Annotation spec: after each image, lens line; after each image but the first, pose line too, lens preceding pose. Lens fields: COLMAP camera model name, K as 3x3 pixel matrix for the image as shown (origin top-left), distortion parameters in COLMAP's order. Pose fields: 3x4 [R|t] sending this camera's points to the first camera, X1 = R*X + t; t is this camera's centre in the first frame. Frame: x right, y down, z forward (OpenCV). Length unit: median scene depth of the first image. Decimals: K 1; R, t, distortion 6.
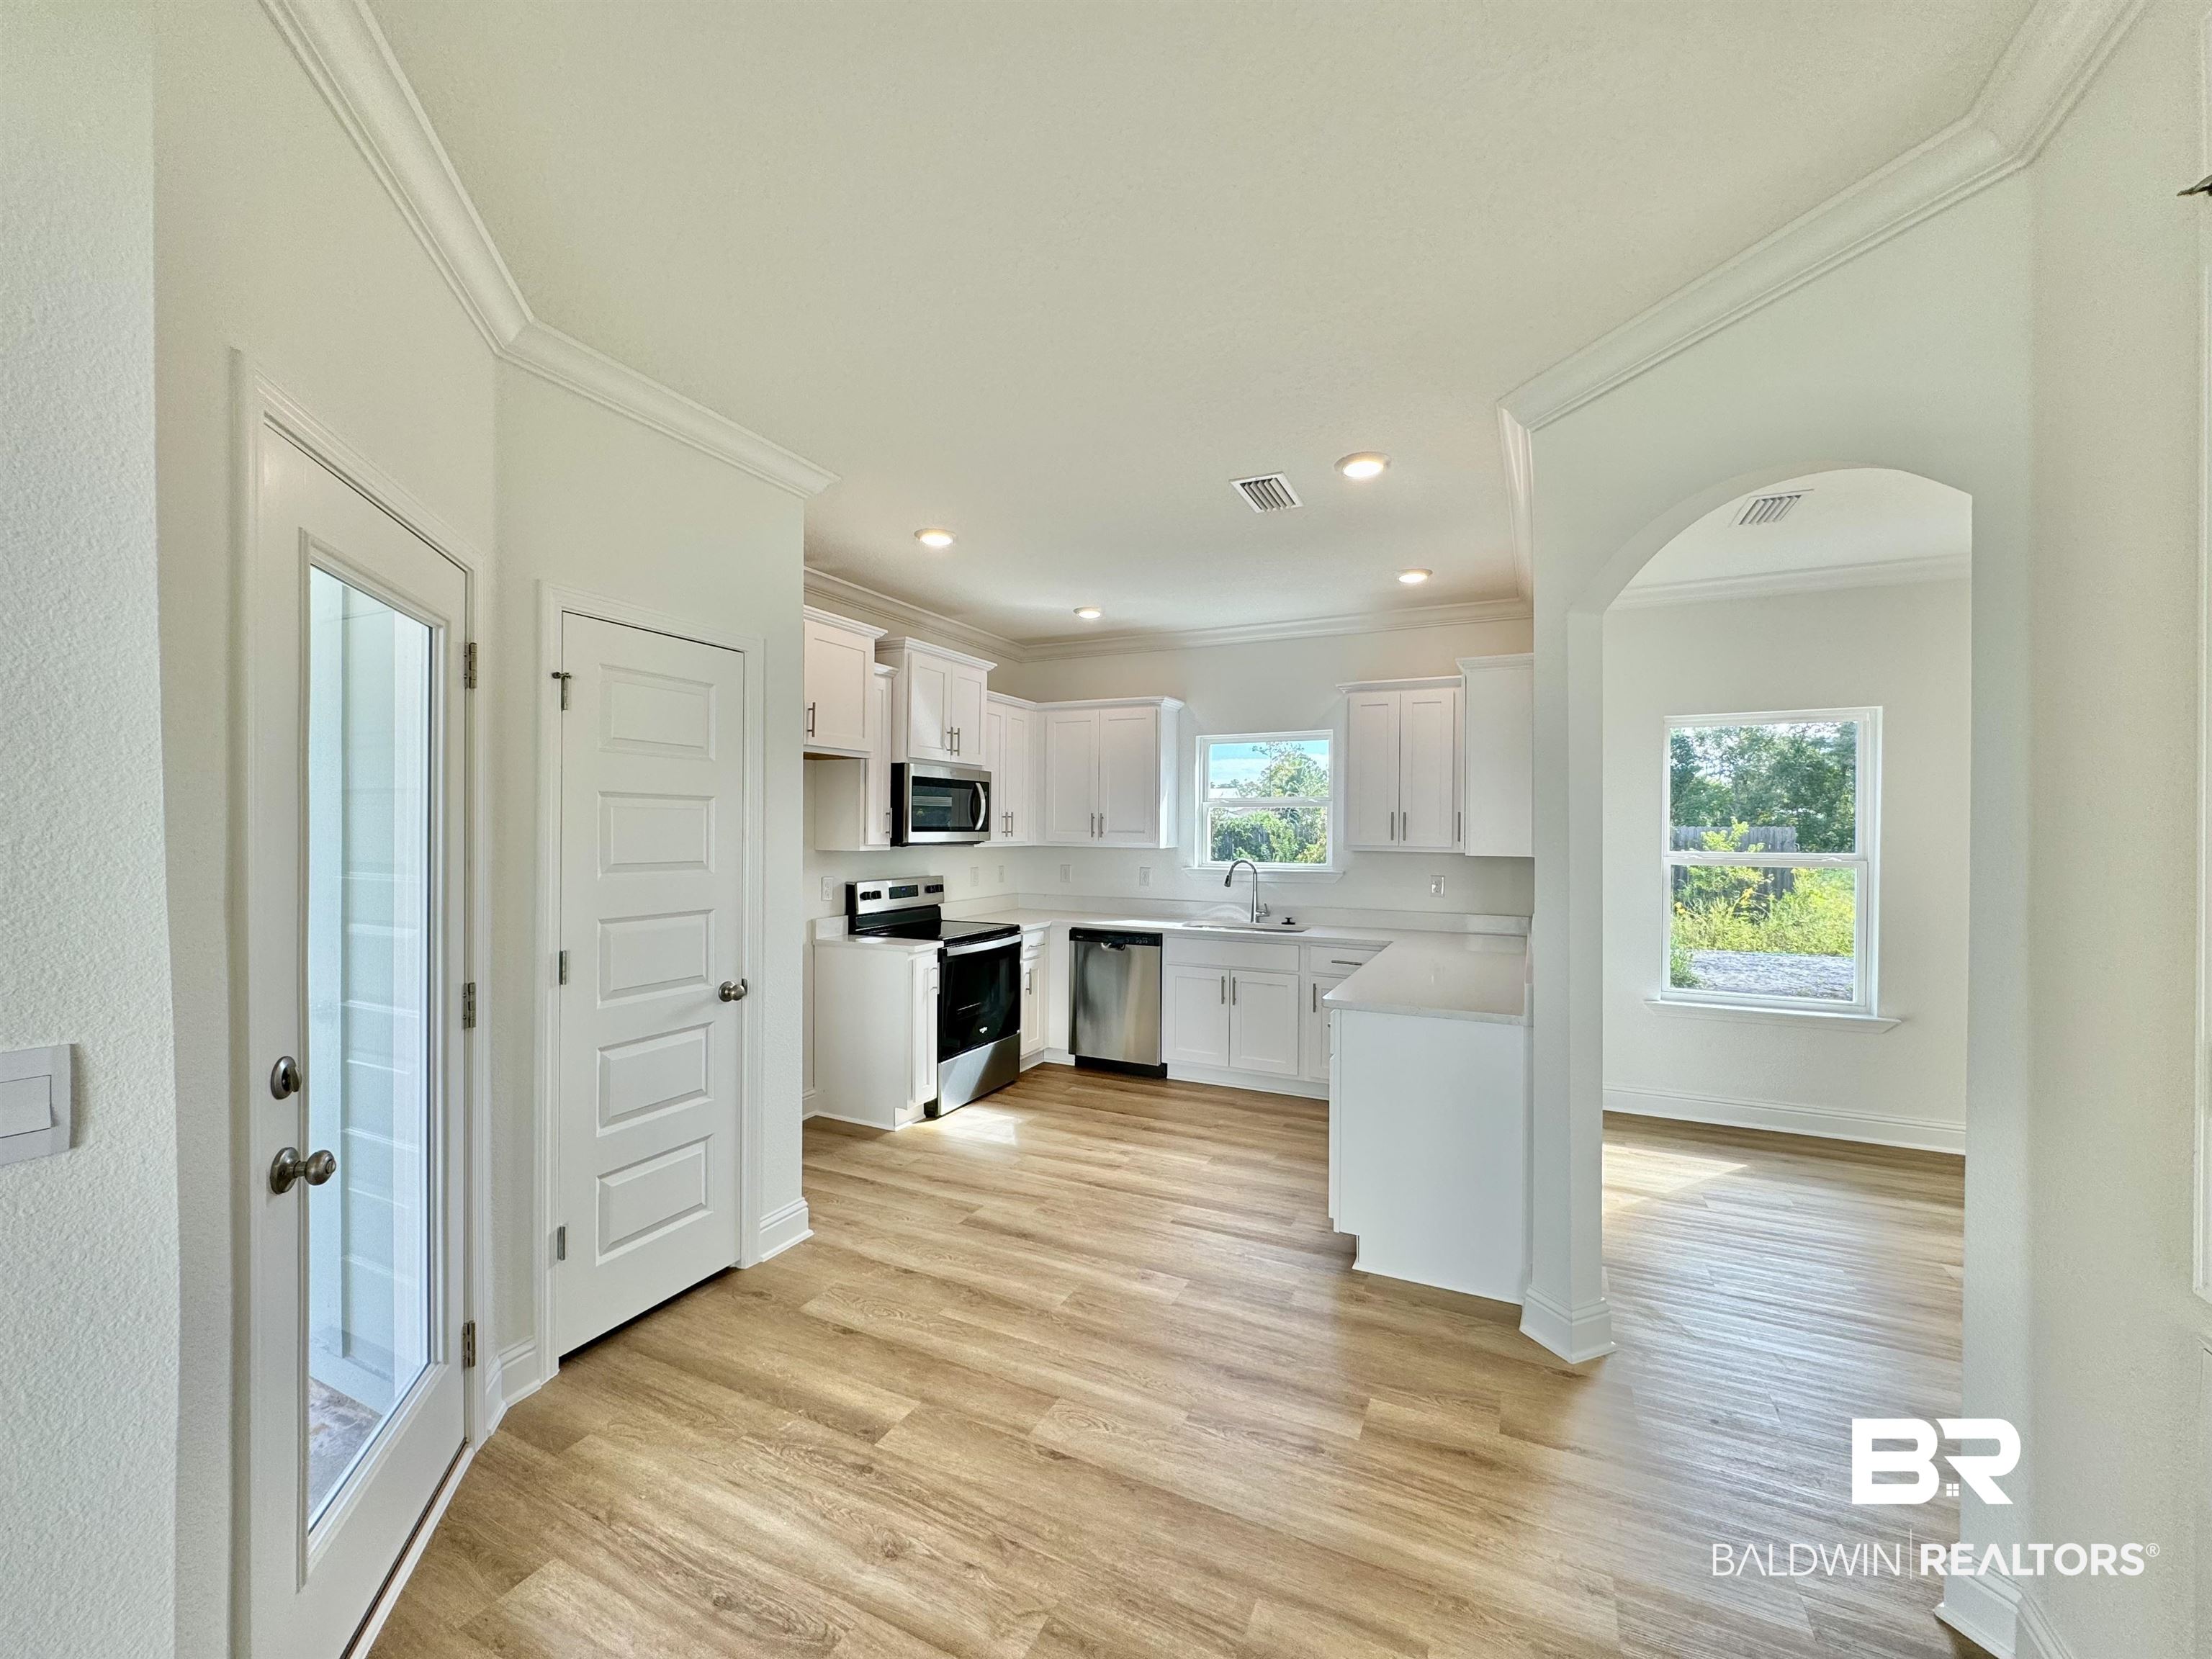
lens RADIAL K [[897.2, 0, 1091.8], [0, 897.2, 832.4], [0, 0, 1]] dist [-0.000405, -0.000097]
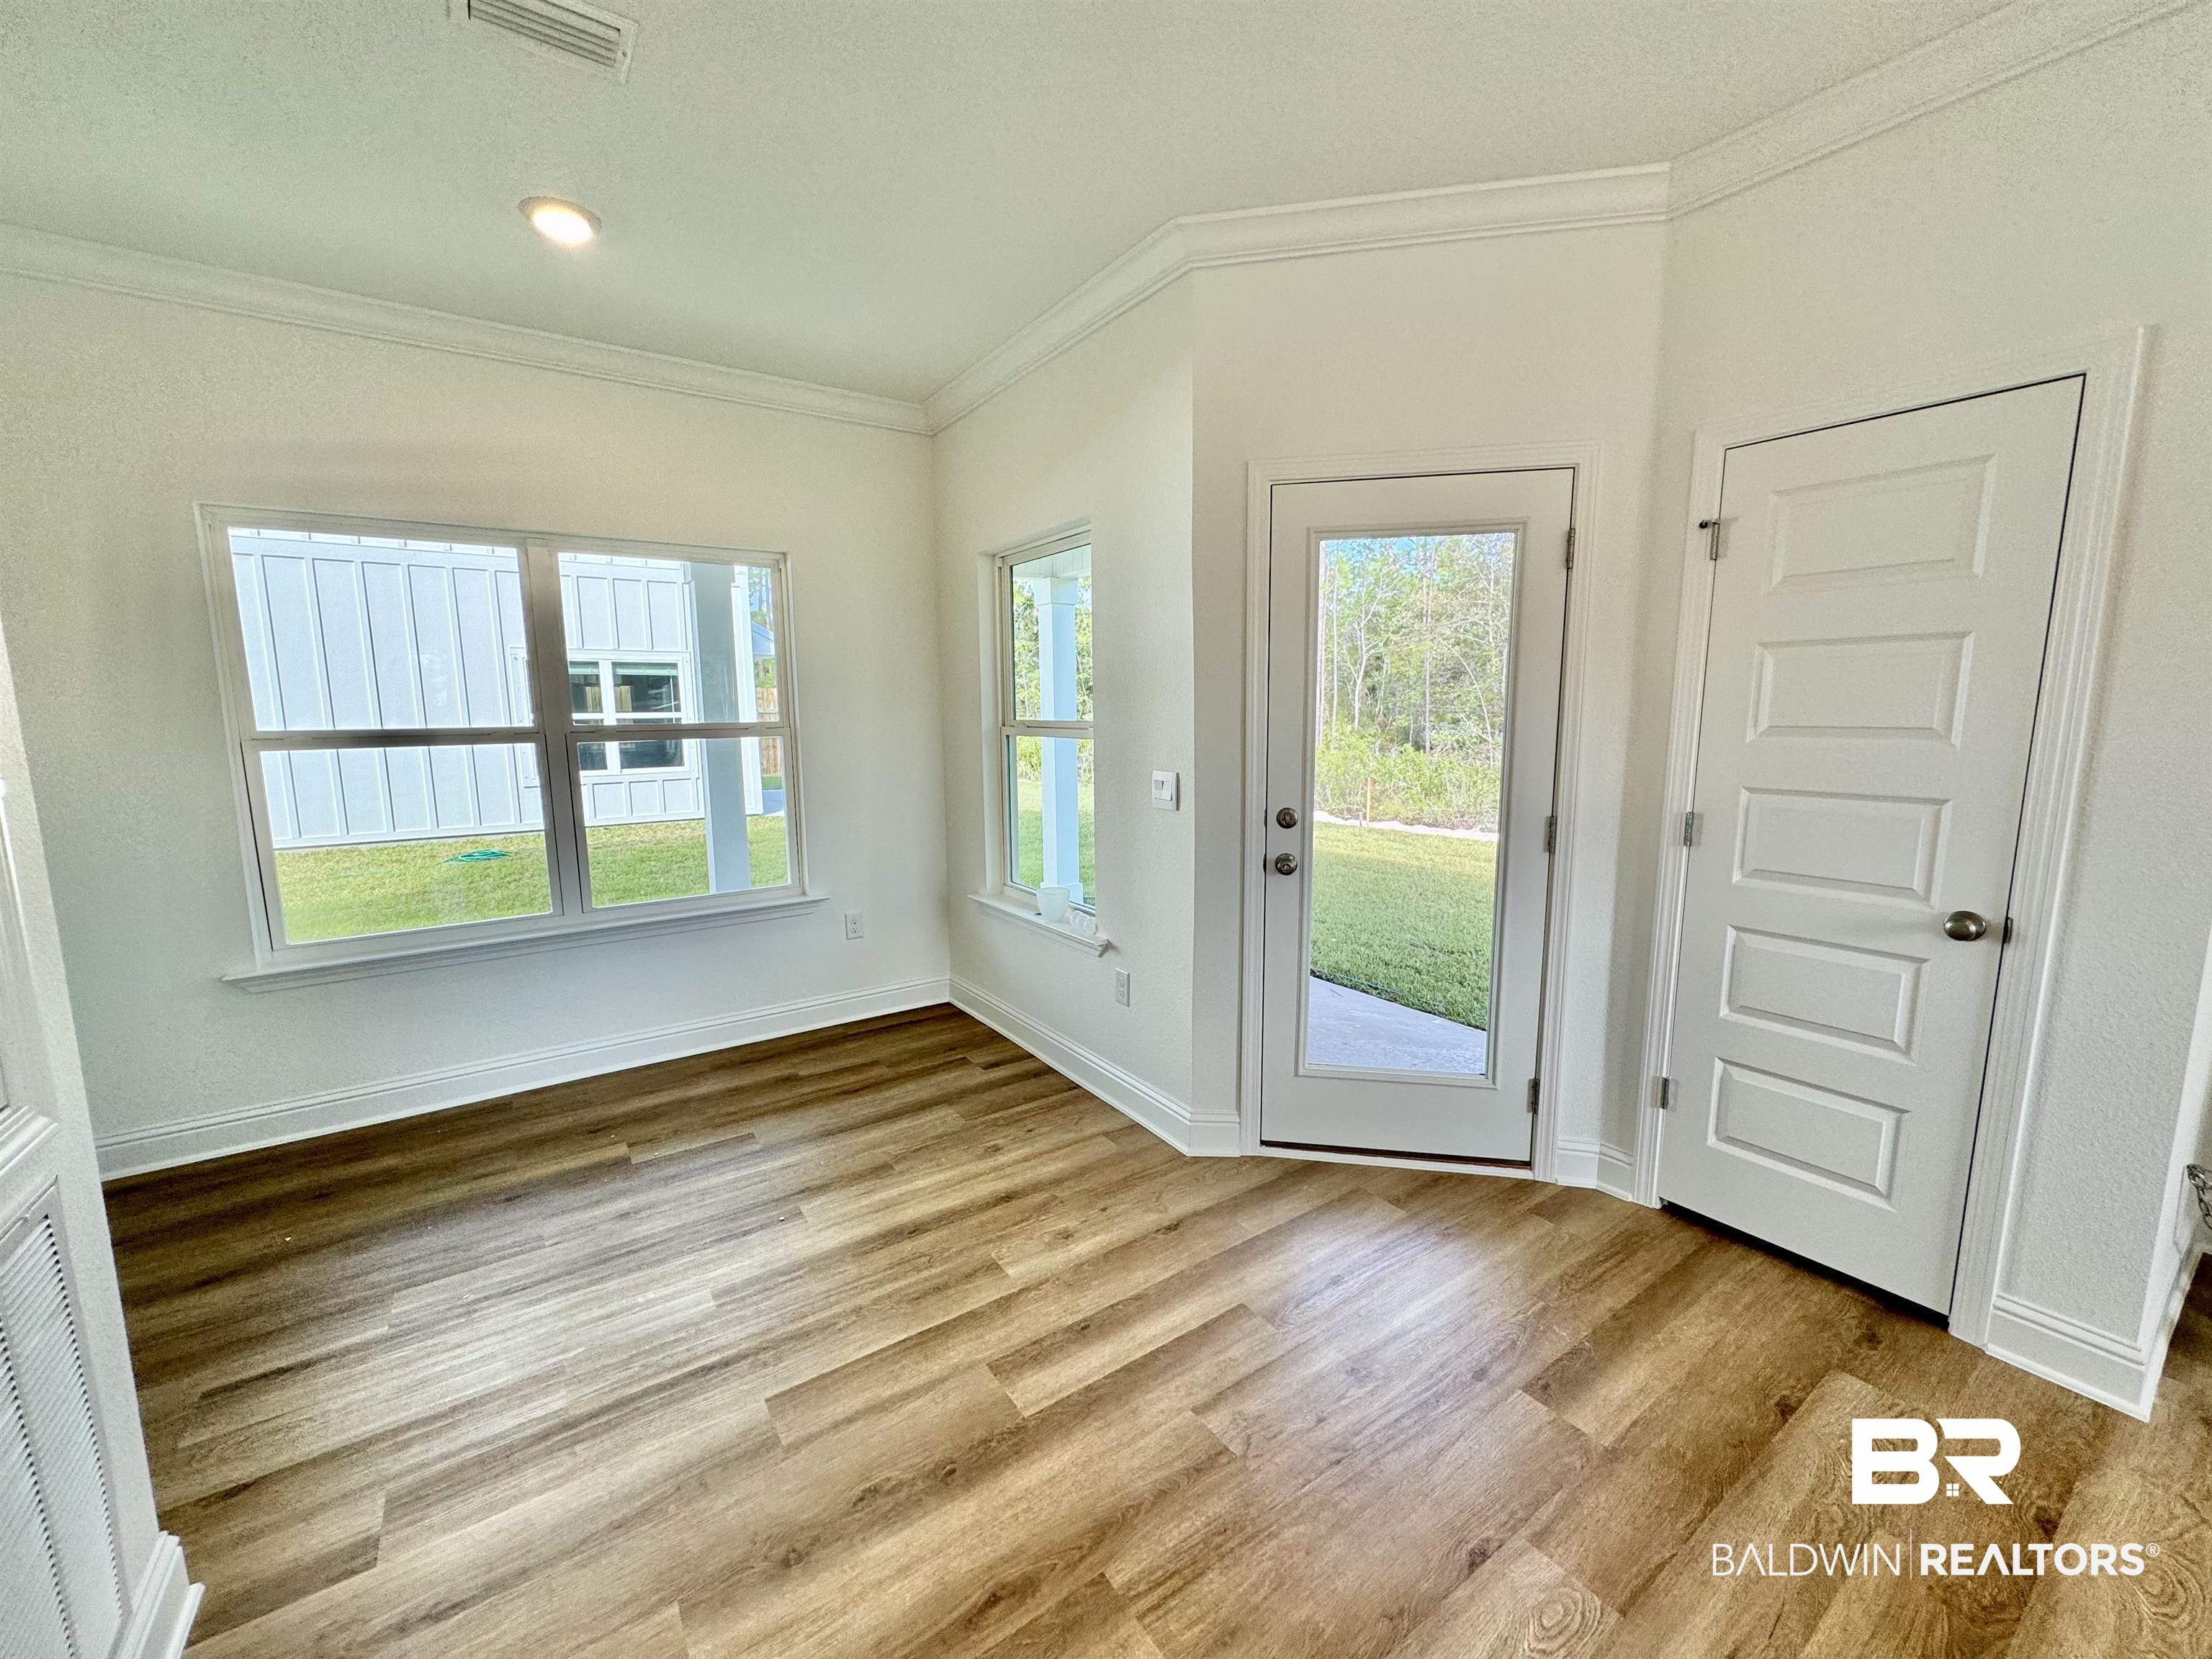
lens RADIAL K [[880.9, 0, 1112.8], [0, 880.9, 833.8], [0, 0, 1]] dist [-0.000067, -0.000063]
pose [[-0.480723, 0.124167, -0.868037, 0.565573], [0.000836, 0.989988, 0.141149, 0.019075], [0.876872, 0.067128, -0.476014, 0.915947]]
